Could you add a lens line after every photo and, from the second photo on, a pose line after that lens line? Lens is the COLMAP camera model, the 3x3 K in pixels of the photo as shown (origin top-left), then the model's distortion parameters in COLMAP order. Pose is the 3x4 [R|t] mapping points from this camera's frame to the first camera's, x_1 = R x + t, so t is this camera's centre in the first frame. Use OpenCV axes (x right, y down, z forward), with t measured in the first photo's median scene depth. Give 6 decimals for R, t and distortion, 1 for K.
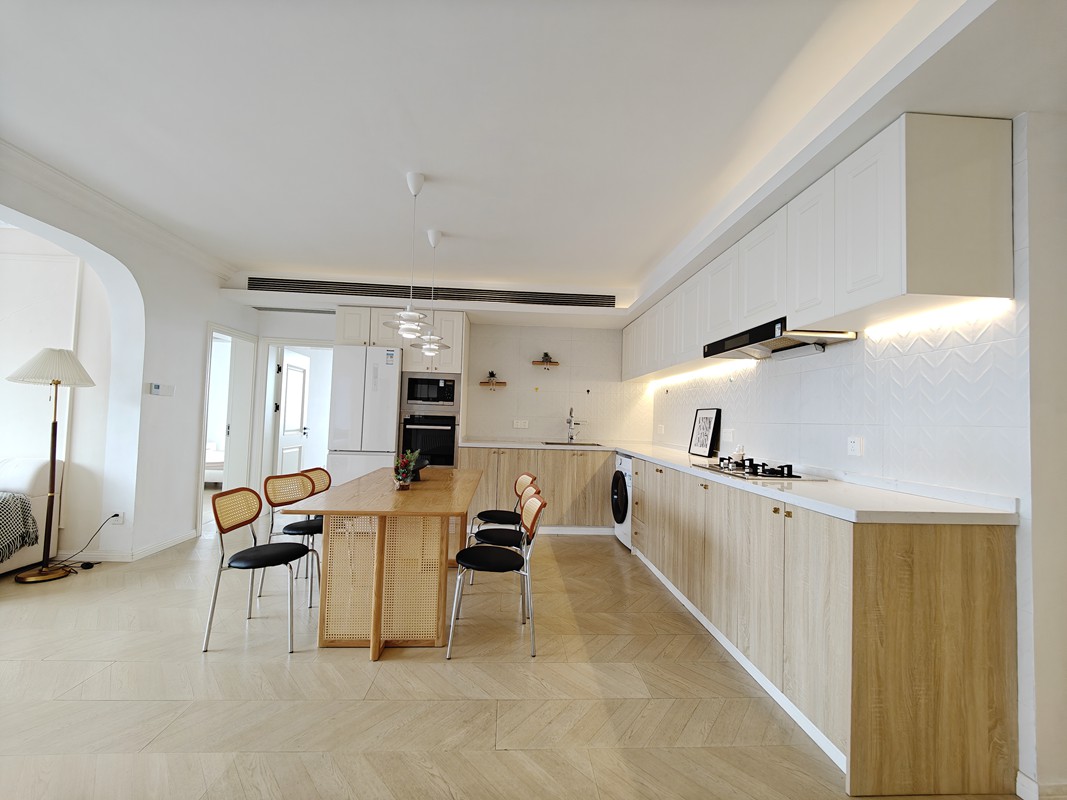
lens RADIAL K [[465.4, 0, 537.0], [0, 465.4, 401.7], [0, 0, 1]] dist [0.014196, -0.007881]
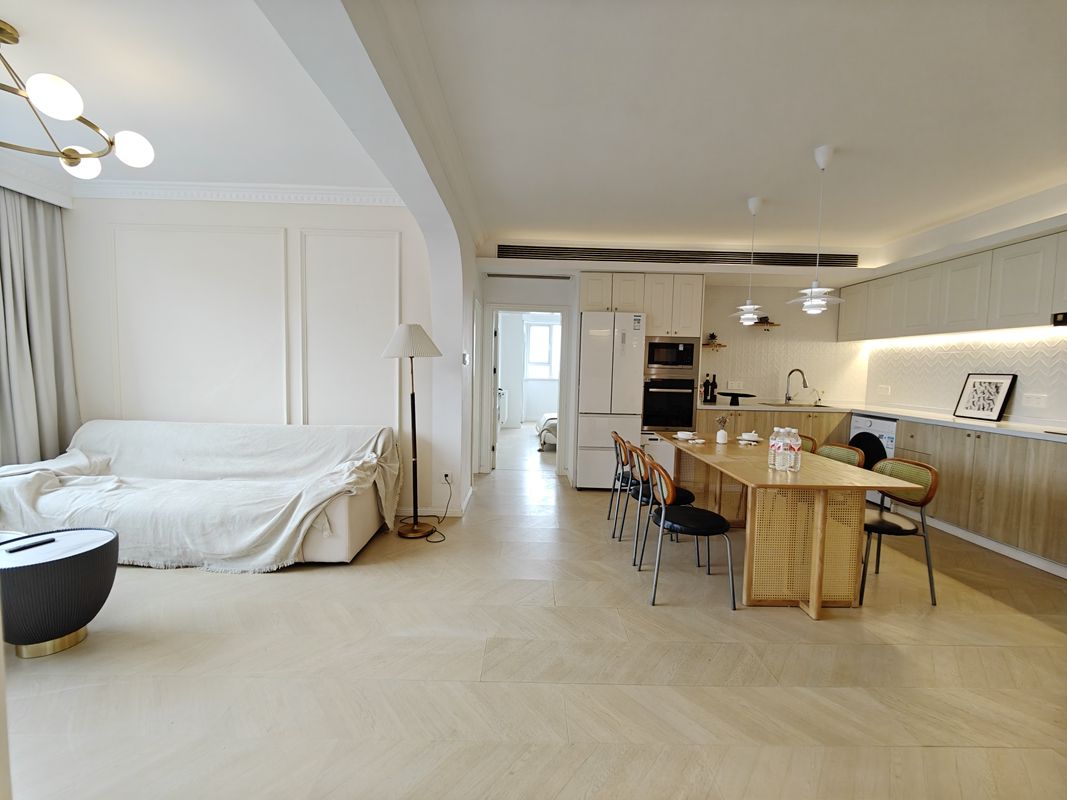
lens RADIAL K [[468.9, 0, 535.6], [0, 468.9, 398.4], [0, 0, 1]] dist [0.011280, 0.000162]
pose [[0.998977, -0.004650, -0.044984, -0.486263], [0.009269, 0.994636, 0.103022, -0.037707], [0.044264, -0.103333, 0.993661, -0.045476]]
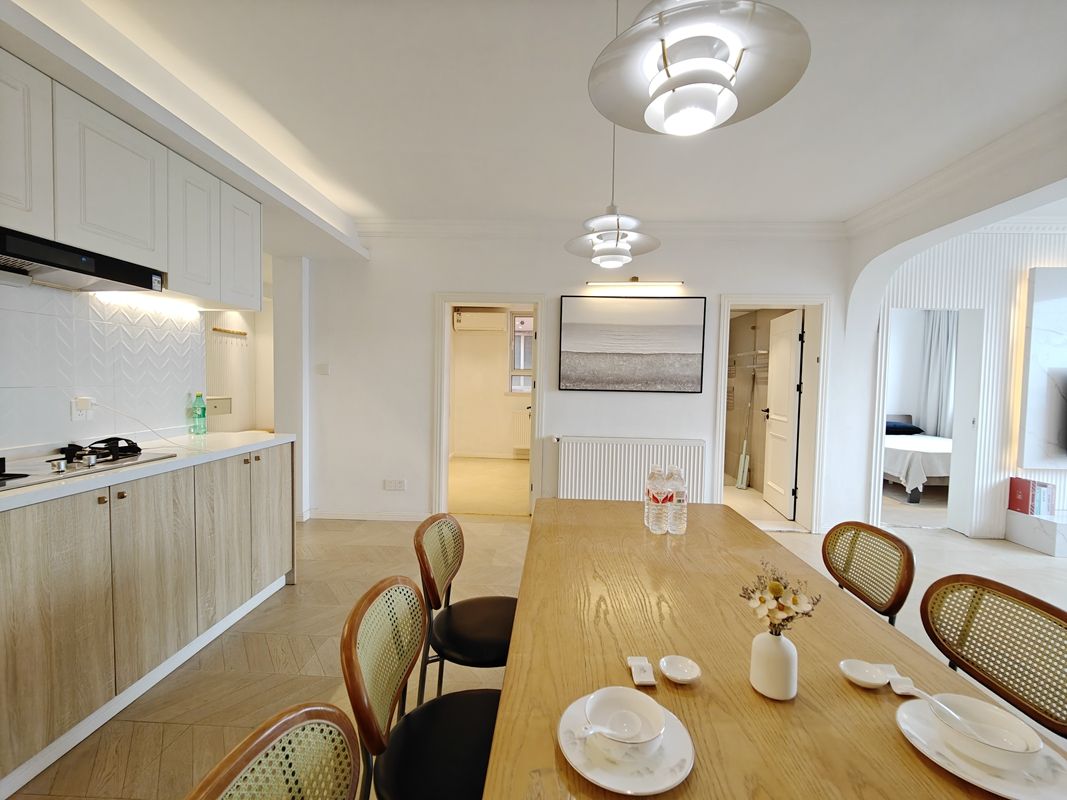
lens RADIAL K [[467.7, 0, 536.2], [0, 467.7, 402.2], [0, 0, 1]] dist [0.001160, -0.000272]
pose [[-0.993369, -0.053458, 0.101790, -0.147120], [-0.052512, 0.998549, 0.011949, 0.011049], [-0.102281, 0.006525, -0.994734, 0.903147]]
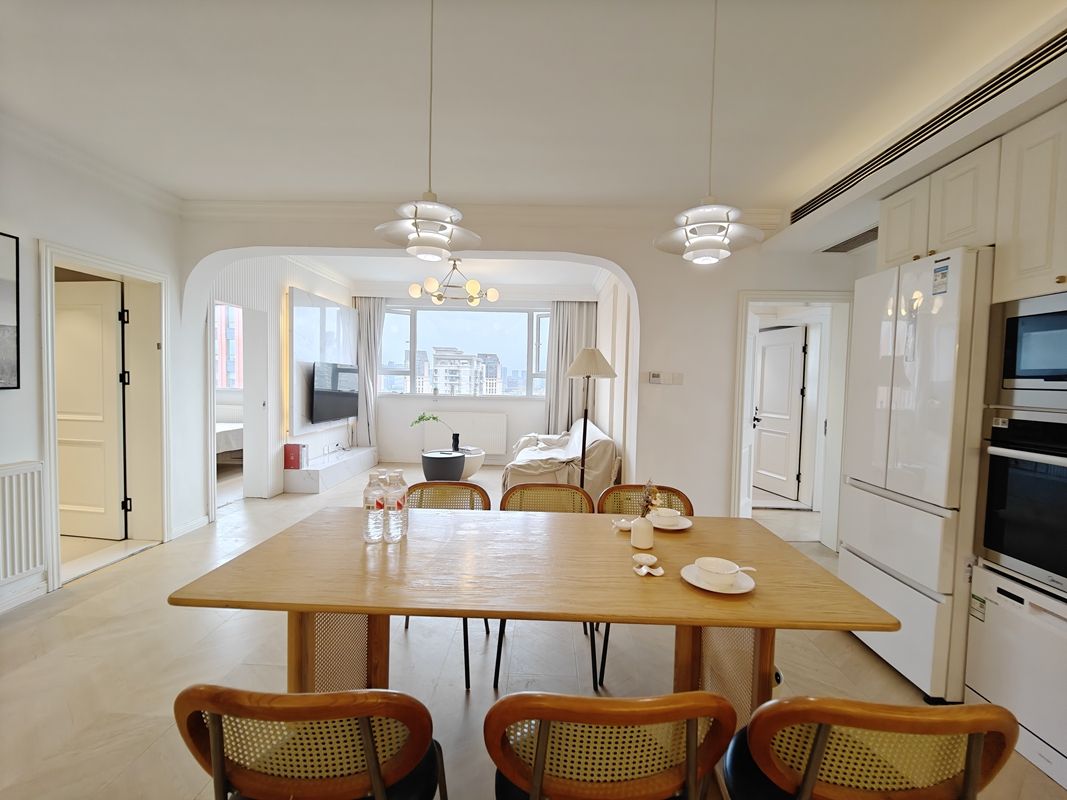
lens RADIAL K [[467.3, 0, 538.1], [0, 467.3, 401.3], [0, 0, 1]] dist [-0.004099, -0.000770]
pose [[-0.081767, 0.011594, -0.996584, 0.123215], [0.013573, 0.999853, 0.010519, 0.005952], [0.996559, -0.012666, -0.081912, 0.670060]]
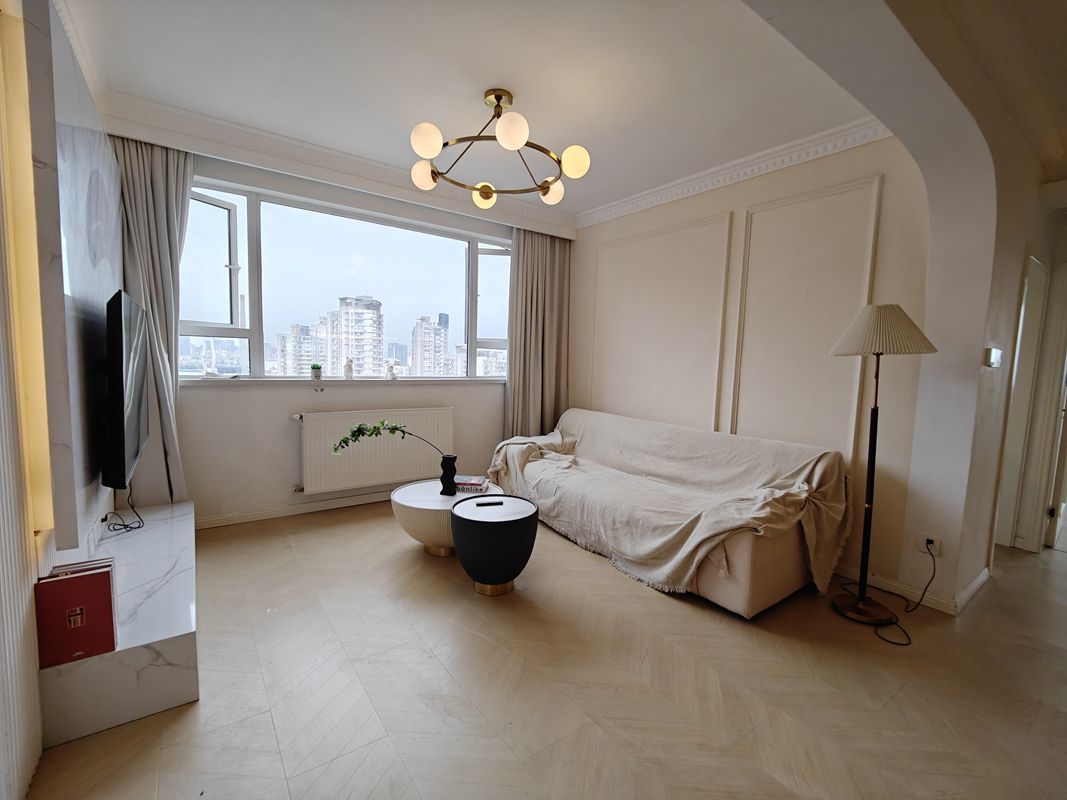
lens RADIAL K [[470.2, 0, 529.9], [0, 470.2, 399.5], [0, 0, 1]] dist [-0.007453, -0.000507]
pose [[0.535247, 0.063146, -0.842332, -0.491402], [0.017070, 0.996190, 0.085526, -0.028706], [0.844523, -0.060156, 0.532130, 0.113095]]
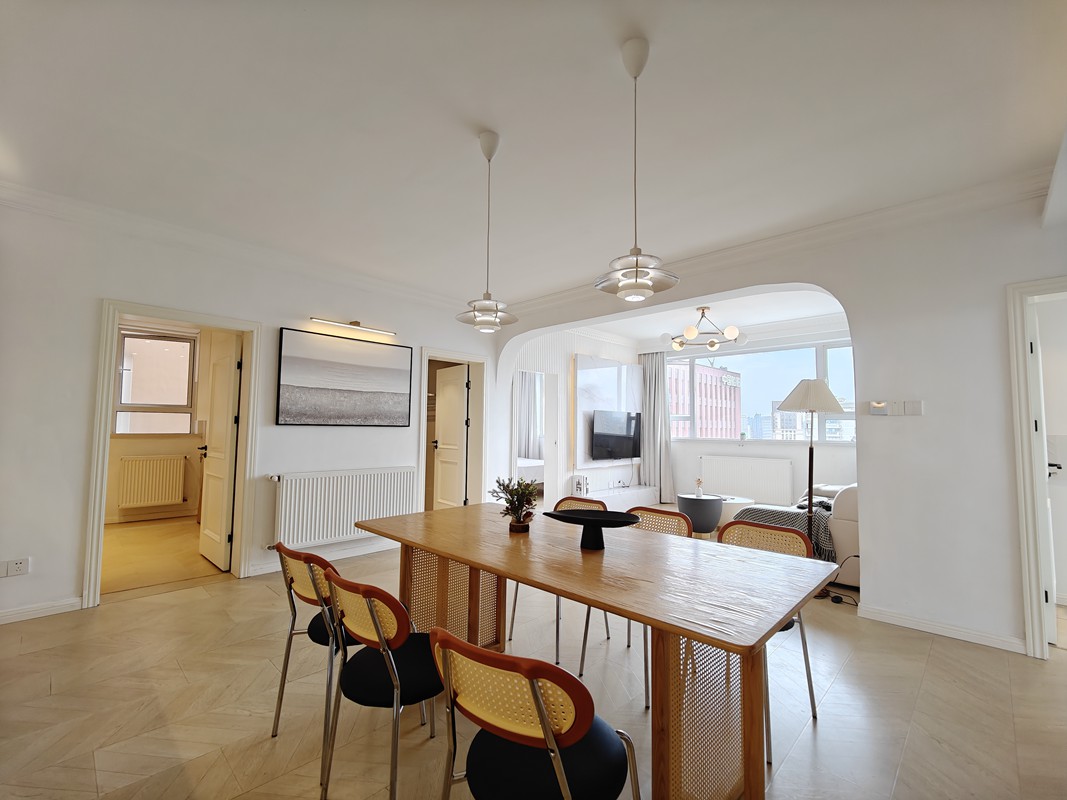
lens RADIAL K [[467.7, 0, 536.2], [0, 467.7, 402.2], [0, 0, 1]] dist [0.001160, -0.000272]
pose [[-0.735392, -0.075835, -0.673385, 0.119129], [-0.007203, 0.994537, -0.104136, 0.038971], [0.677603, -0.071730, -0.731921, 0.951348]]
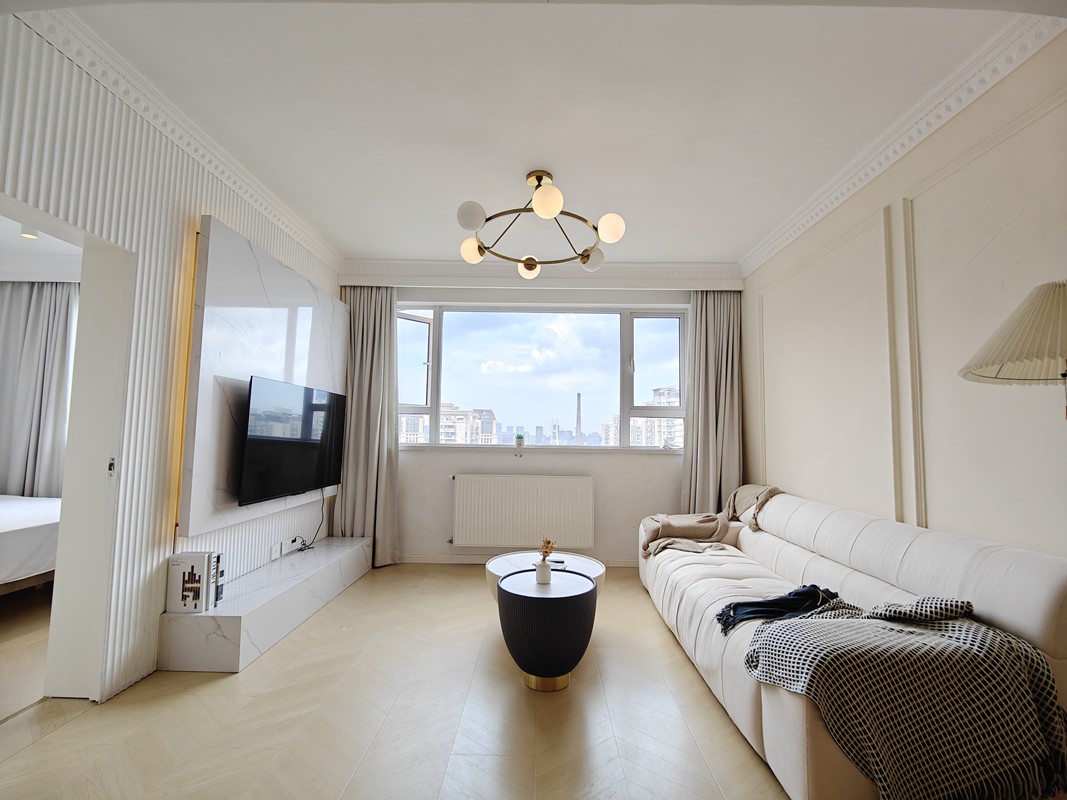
lens RADIAL K [[468.9, 0, 535.6], [0, 468.9, 398.4], [0, 0, 1]] dist [0.011280, 0.000162]
pose [[-0.071035, -0.110690, -0.991313, -0.429981], [0.022997, 0.993378, -0.112569, 0.010626], [0.997209, -0.030794, -0.068019, 0.412363]]
